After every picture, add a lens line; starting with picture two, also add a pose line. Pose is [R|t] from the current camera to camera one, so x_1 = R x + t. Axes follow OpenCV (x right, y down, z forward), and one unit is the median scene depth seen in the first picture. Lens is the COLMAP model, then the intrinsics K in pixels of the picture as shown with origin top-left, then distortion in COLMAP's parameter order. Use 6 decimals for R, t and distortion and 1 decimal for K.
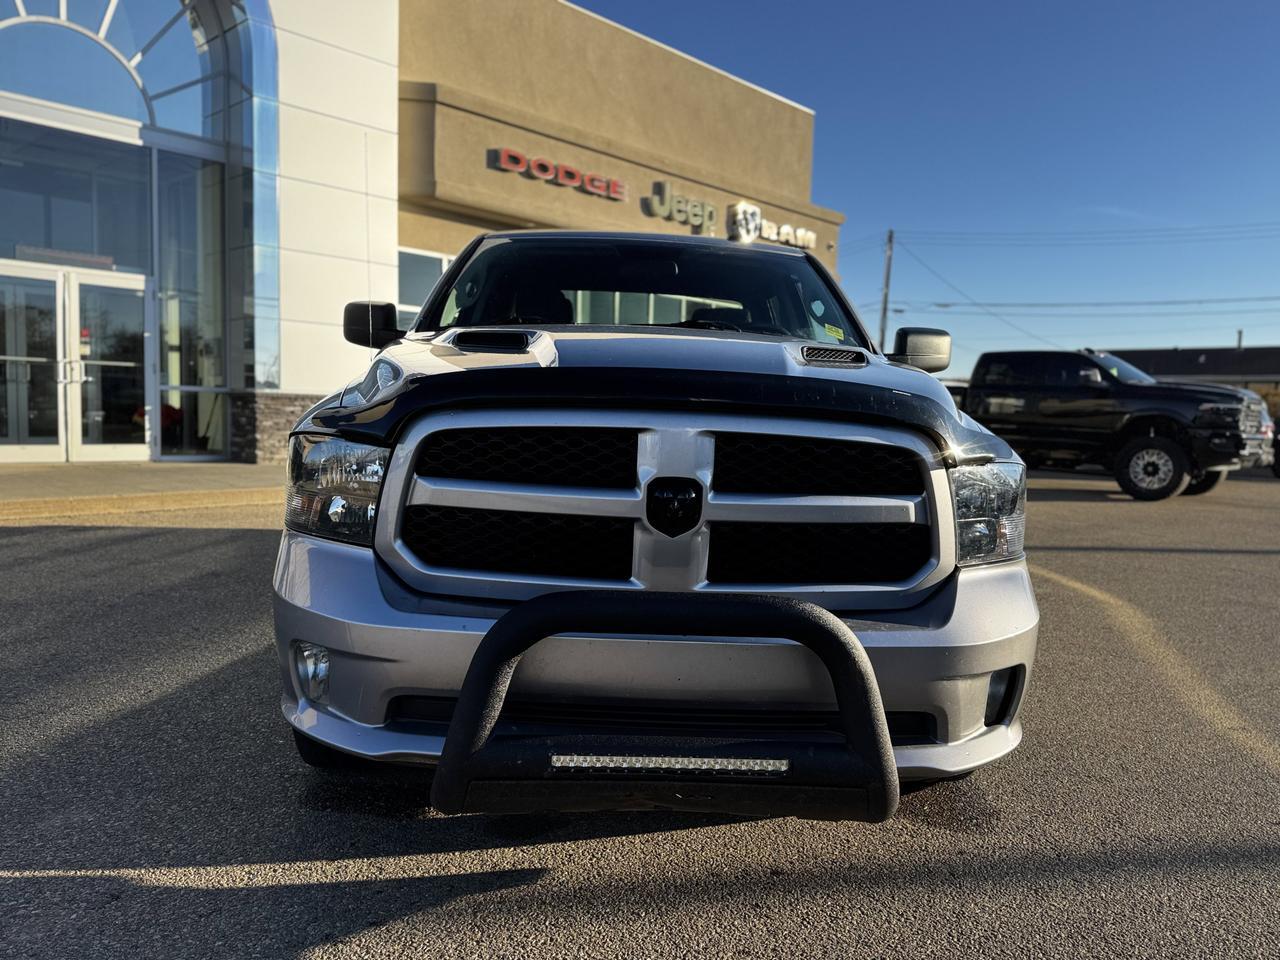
lens RADIAL K [[909.5, 0, 643.1], [0, 909.5, 488.6], [0, 0, 1]] dist [0.081747, -0.087206]
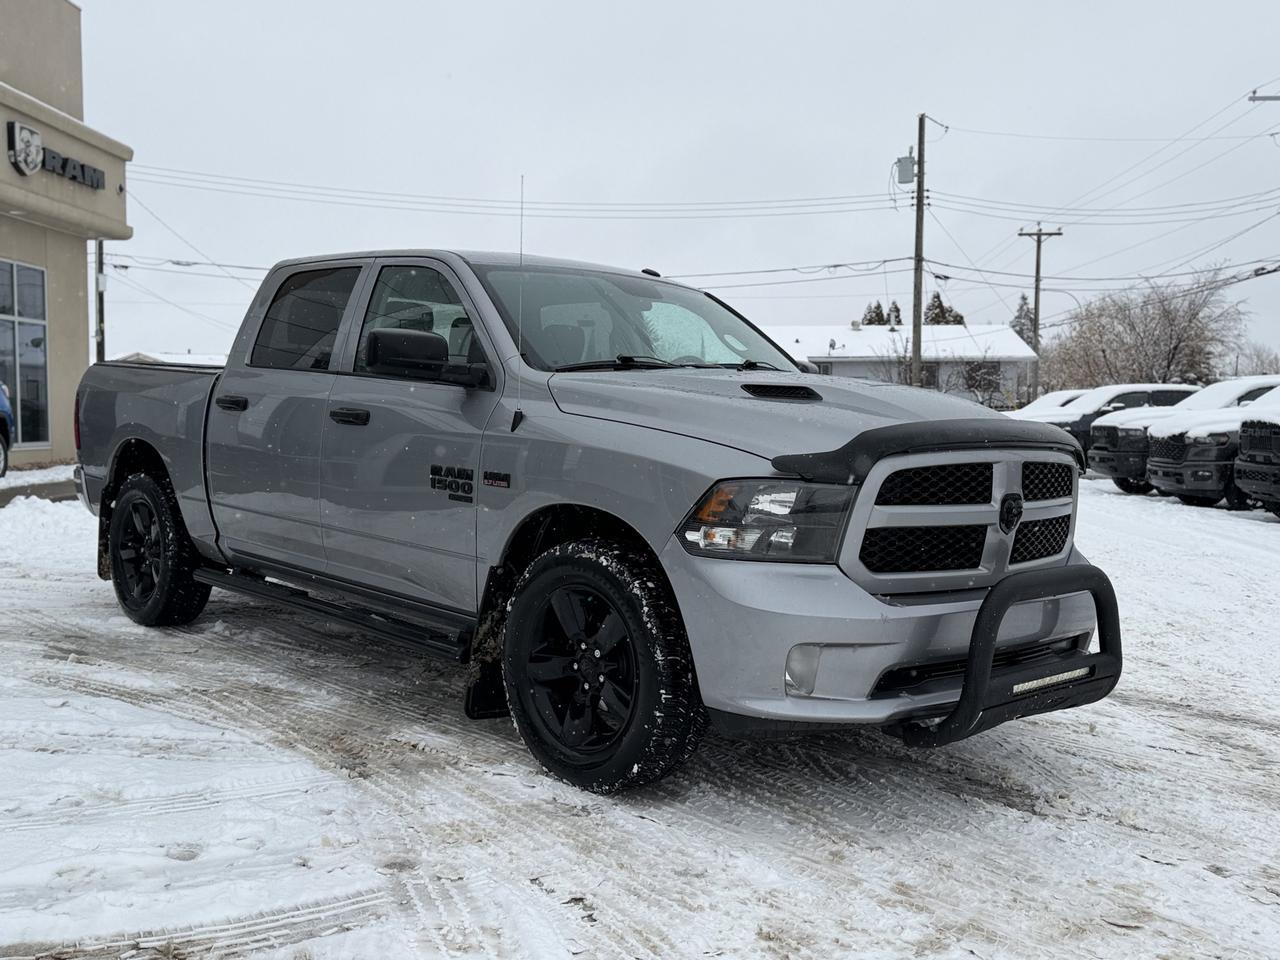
lens RADIAL K [[1187.0, 0, 613.5], [0, 1187.0, 480.4], [0, 0, 1]] dist [0.021496, -0.080193]
pose [[0.764724, -0.059828, 0.641574, -0.267707], [0.067773, 0.997626, 0.012249, -0.016079], [-0.640784, 0.034115, 0.766963, -0.011363]]
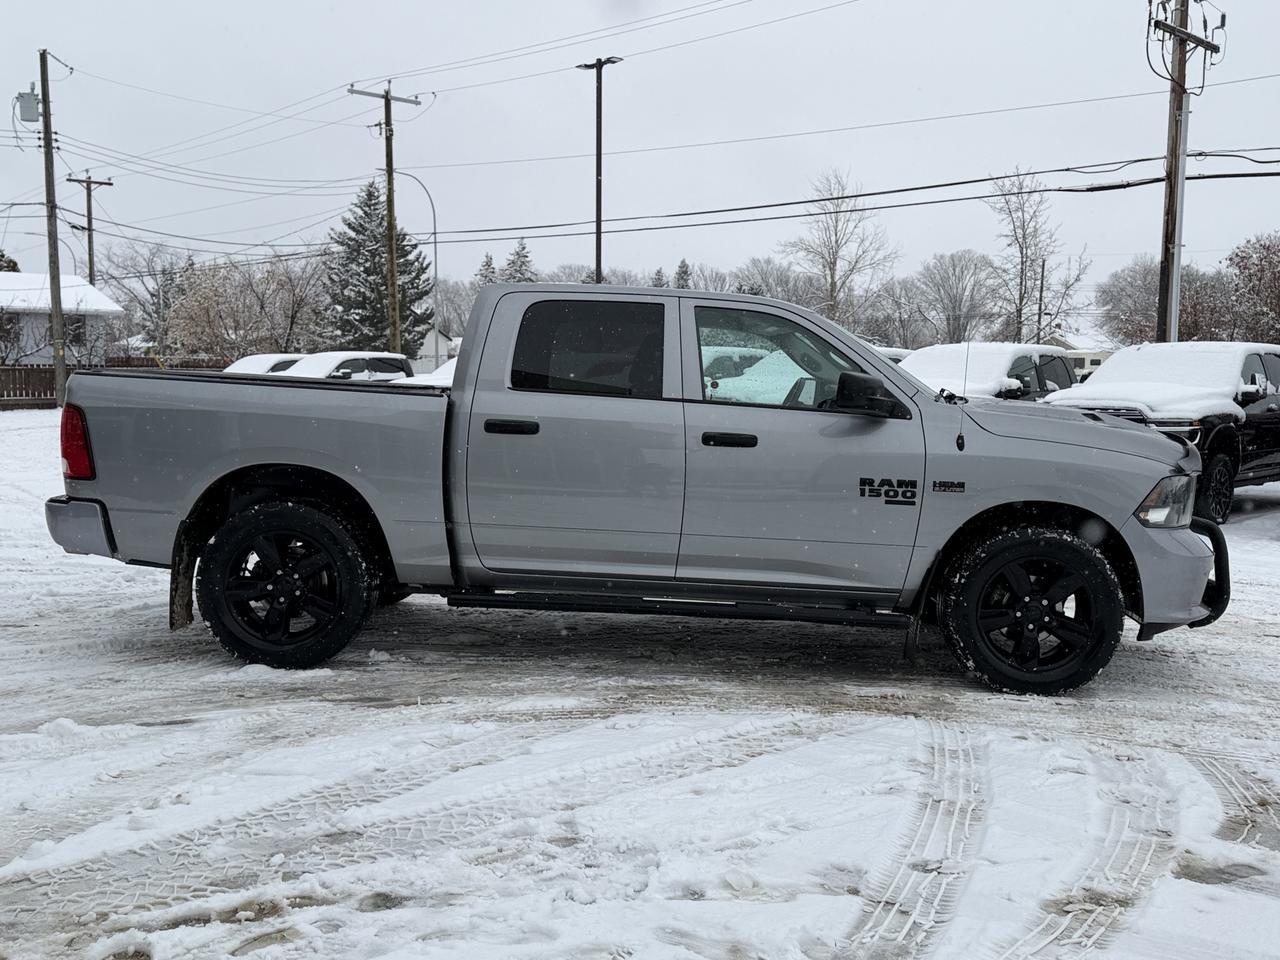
lens RADIAL K [[1187.0, 0, 613.5], [0, 1187.0, 480.4], [0, 0, 1]] dist [0.021496, -0.080193]
pose [[0.073730, -0.115910, 0.990519, -0.531485], [0.068865, 0.991444, 0.110893, -0.073786], [-0.994898, 0.060036, 0.081082, 0.346628]]
